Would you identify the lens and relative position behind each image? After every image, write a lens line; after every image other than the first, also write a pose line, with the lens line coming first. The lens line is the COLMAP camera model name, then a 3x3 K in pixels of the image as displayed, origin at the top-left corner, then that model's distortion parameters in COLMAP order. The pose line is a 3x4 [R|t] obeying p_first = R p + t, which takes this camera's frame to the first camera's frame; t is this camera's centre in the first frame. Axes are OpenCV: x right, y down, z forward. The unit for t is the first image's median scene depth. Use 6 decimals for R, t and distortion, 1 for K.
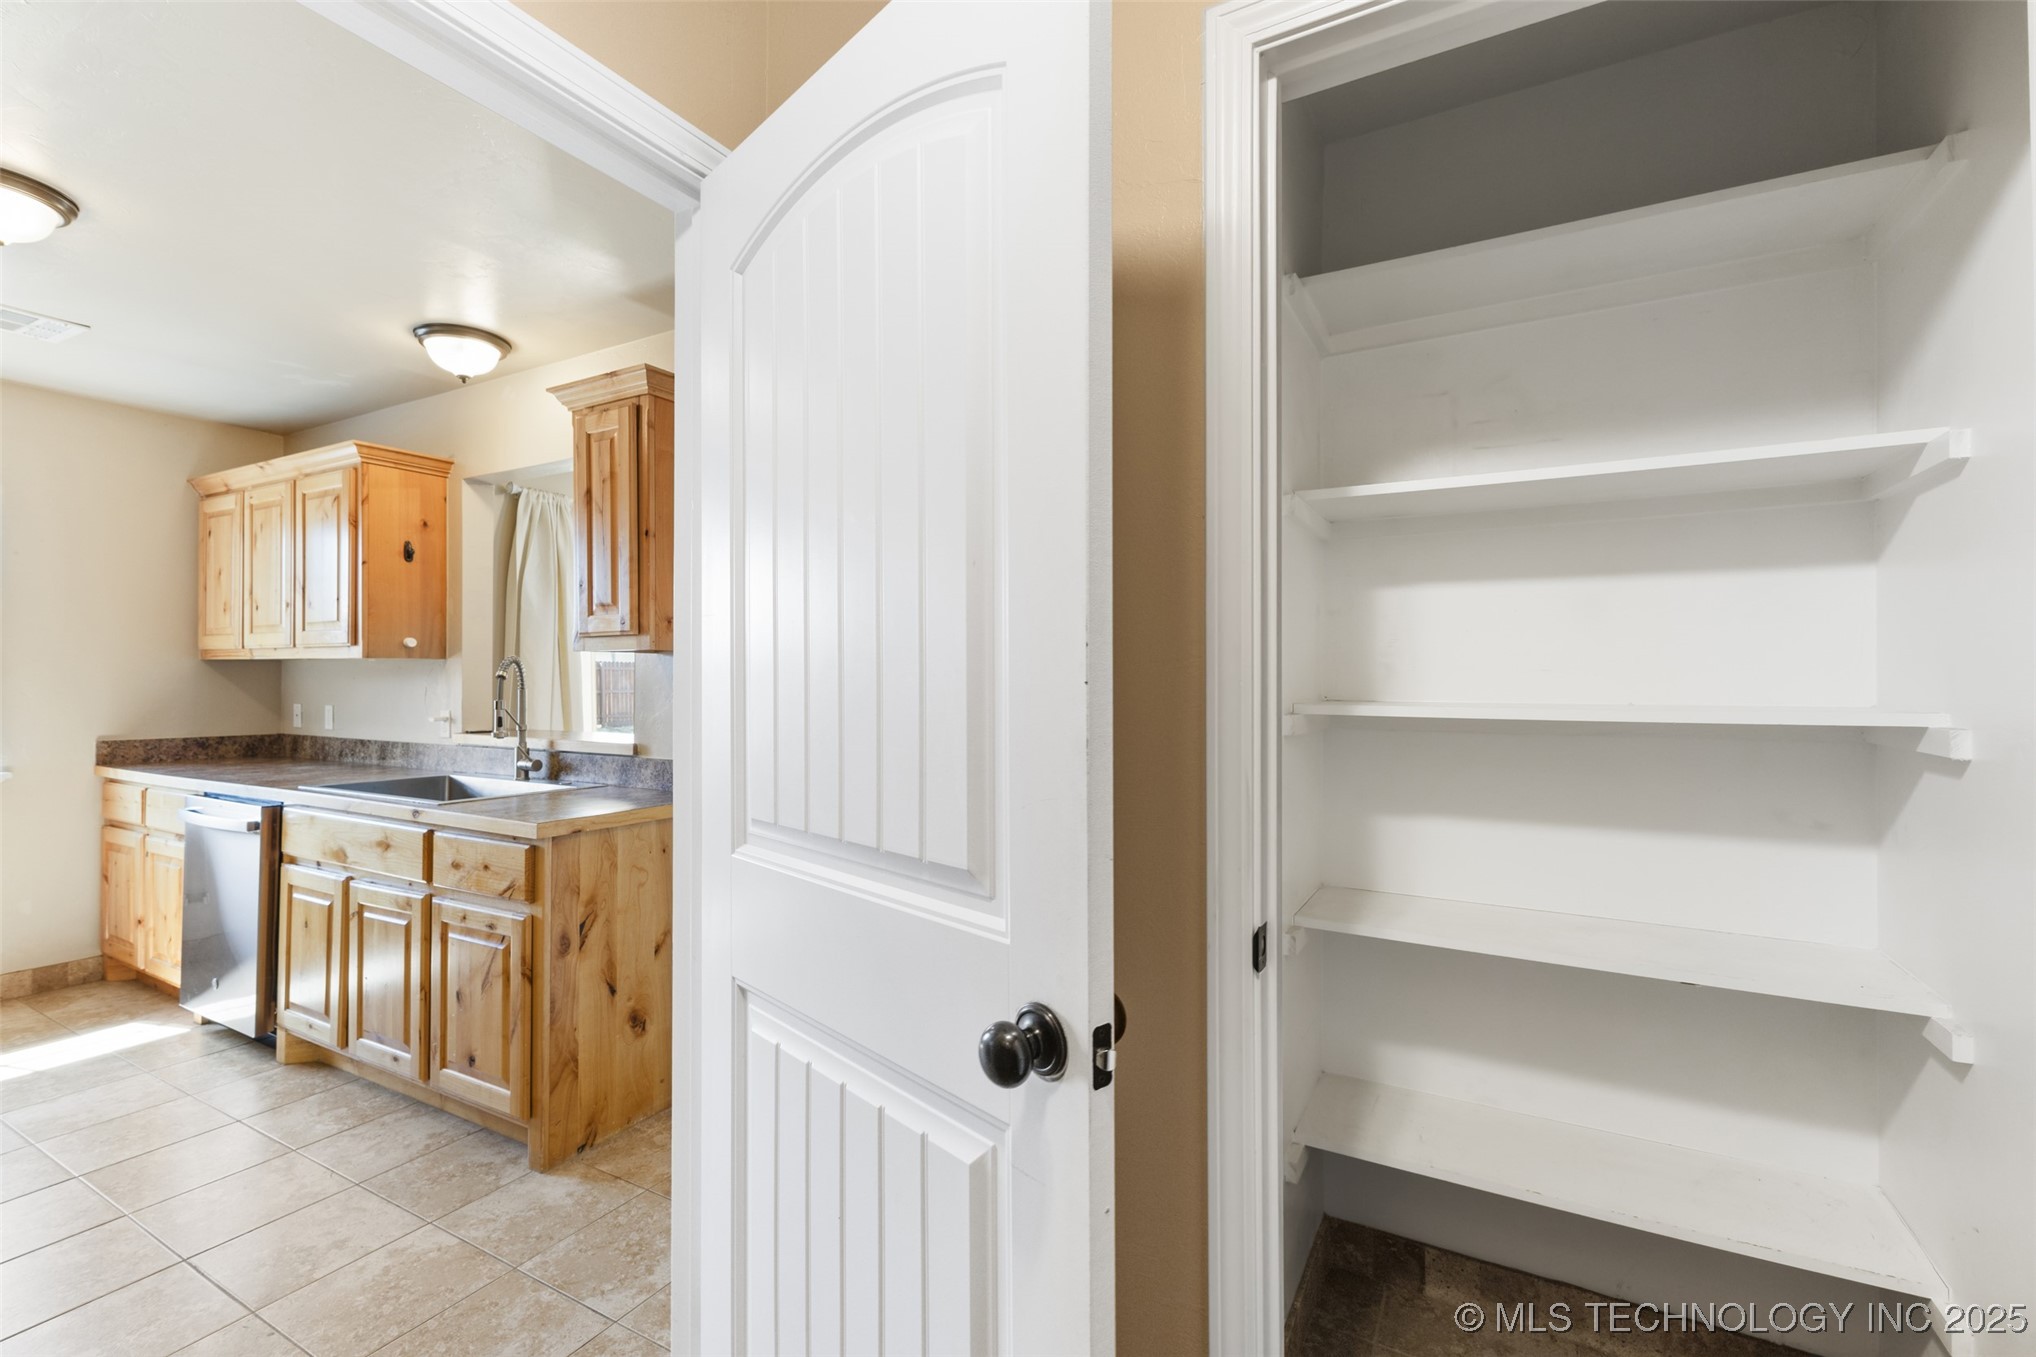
lens RADIAL K [[876.9, 0, 1015.5], [0, 876.9, 671.9], [0, 0, 1]] dist [0.009306, -0.000289]
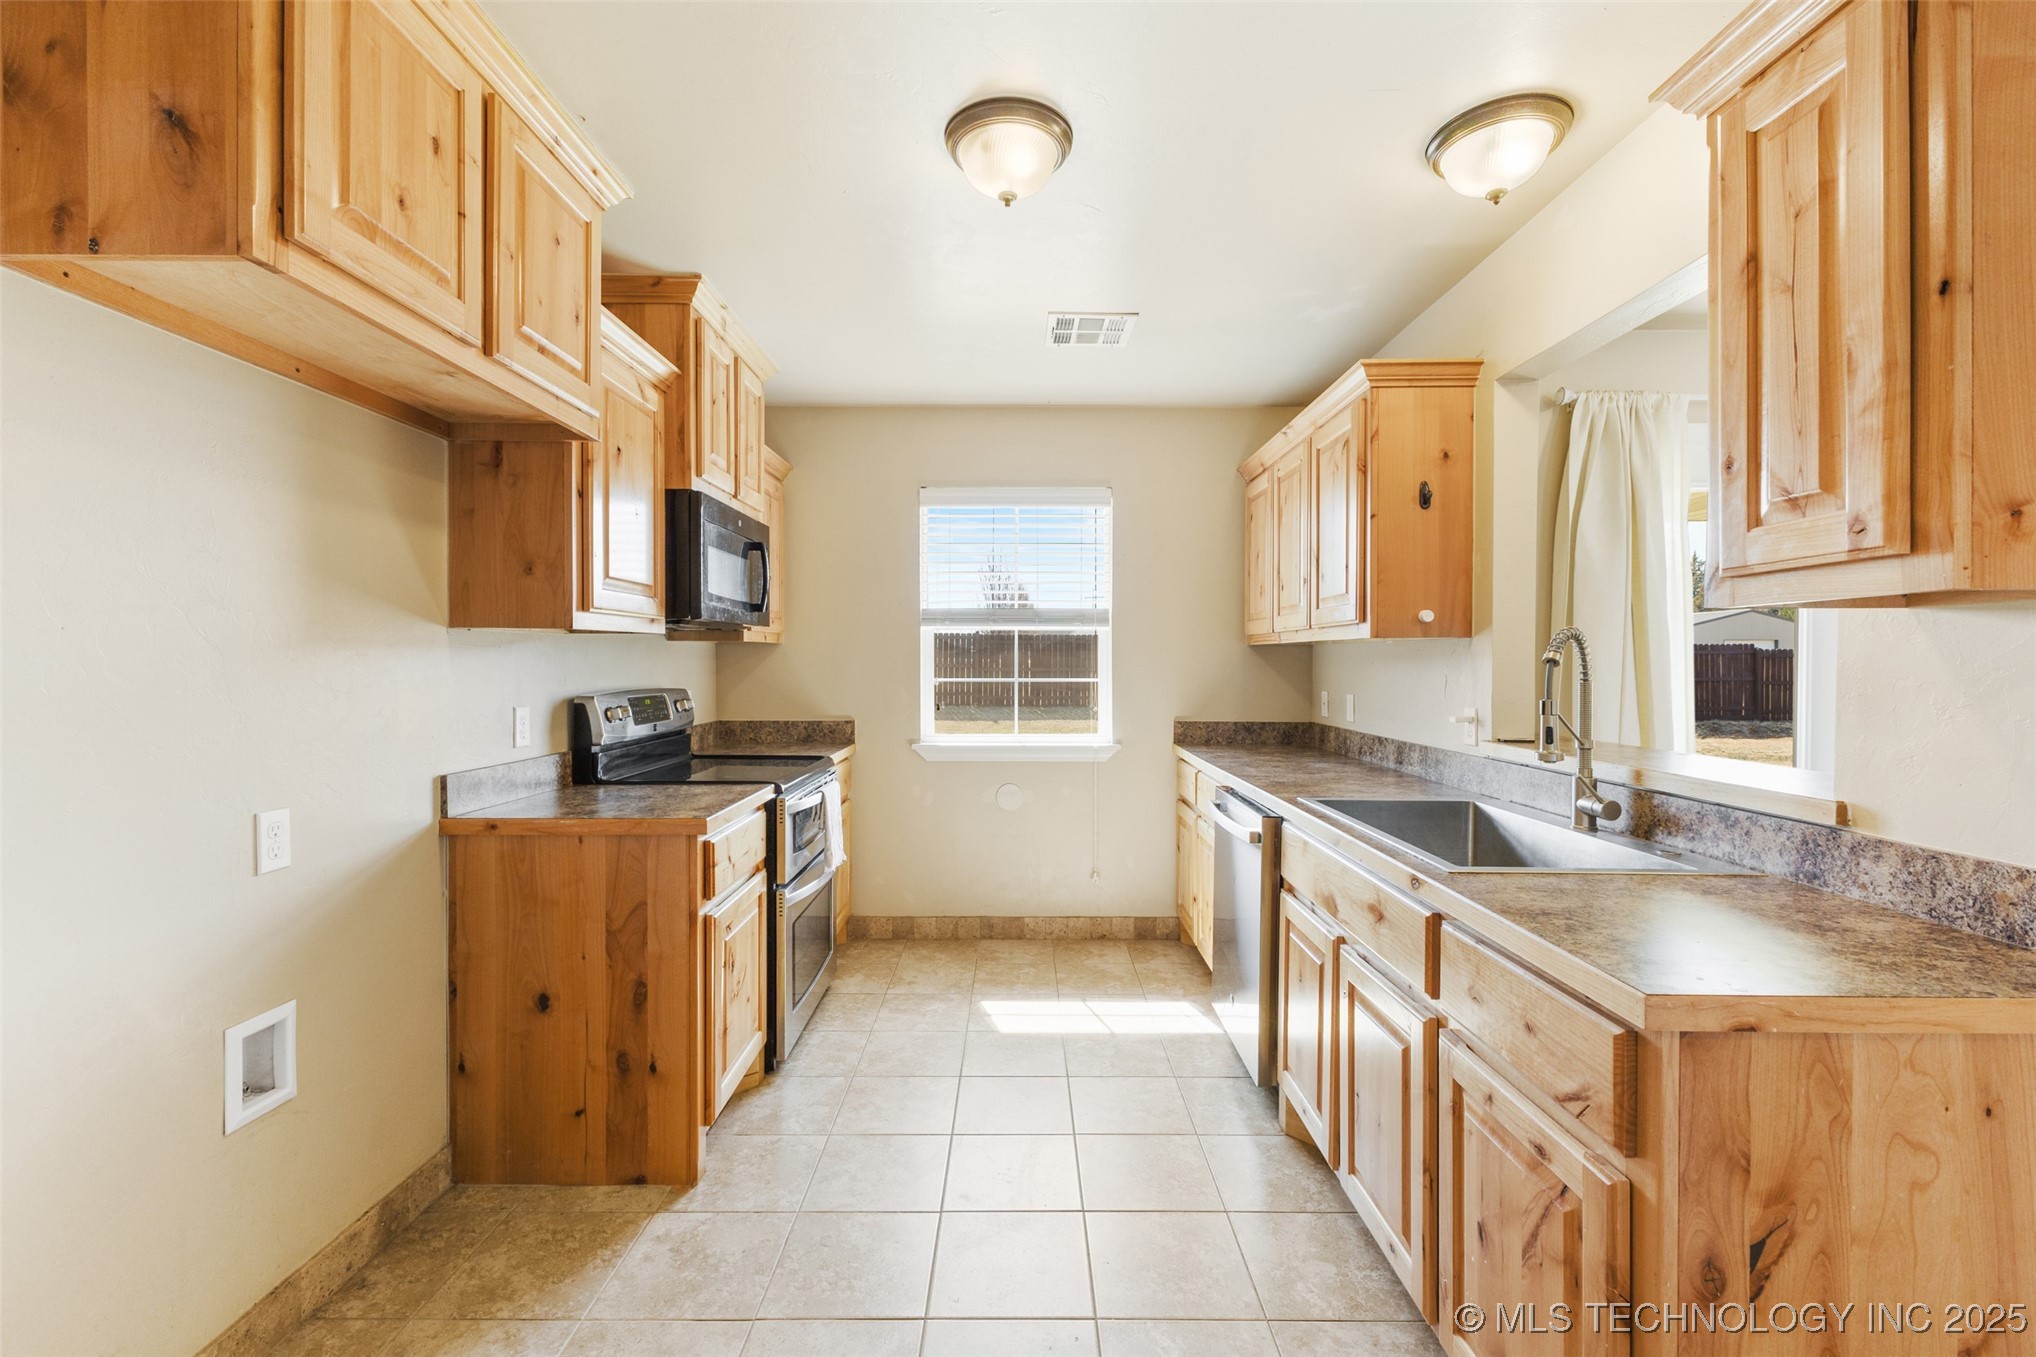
lens RADIAL K [[876.9, 0, 1015.5], [0, 876.9, 671.9], [0, 0, 1]] dist [0.009306, -0.000289]
pose [[0.483987, 0.008968, -0.875029, -0.219504], [0.005563, 0.999896, 0.013324, 0.002459], [0.875057, -0.011317, 0.483887, 0.361011]]
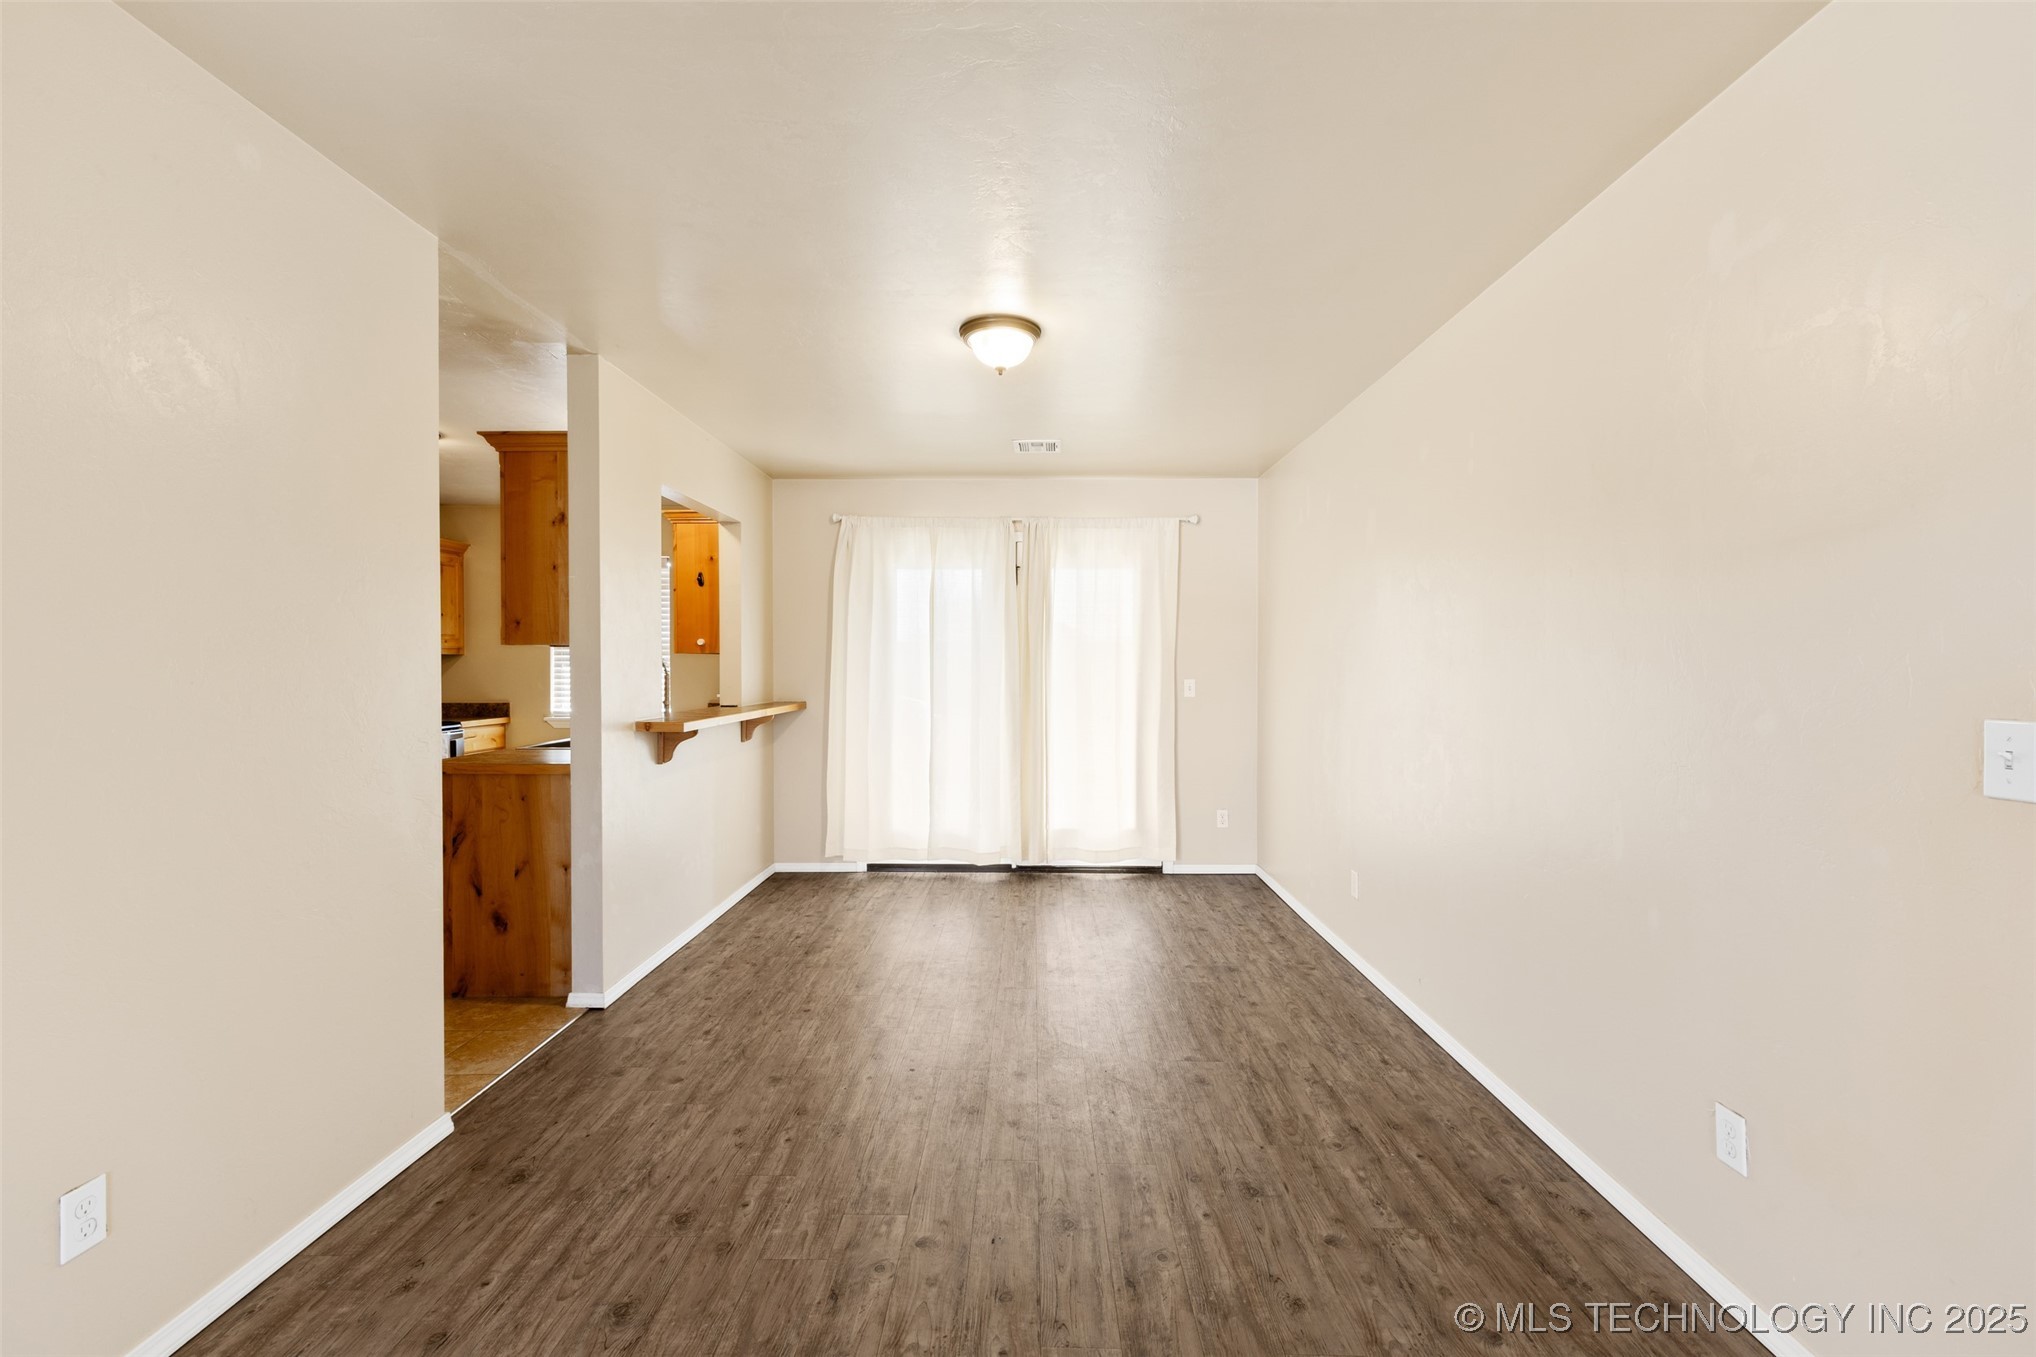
lens RADIAL K [[876.9, 0, 1015.5], [0, 876.9, 671.9], [0, 0, 1]] dist [0.009306, -0.000289]
pose [[0.476443, 0.004898, -0.879192, 0.898079], [0.005522, 0.999948, 0.008564, 0.006362], [0.879188, -0.008935, 0.476391, 0.838862]]
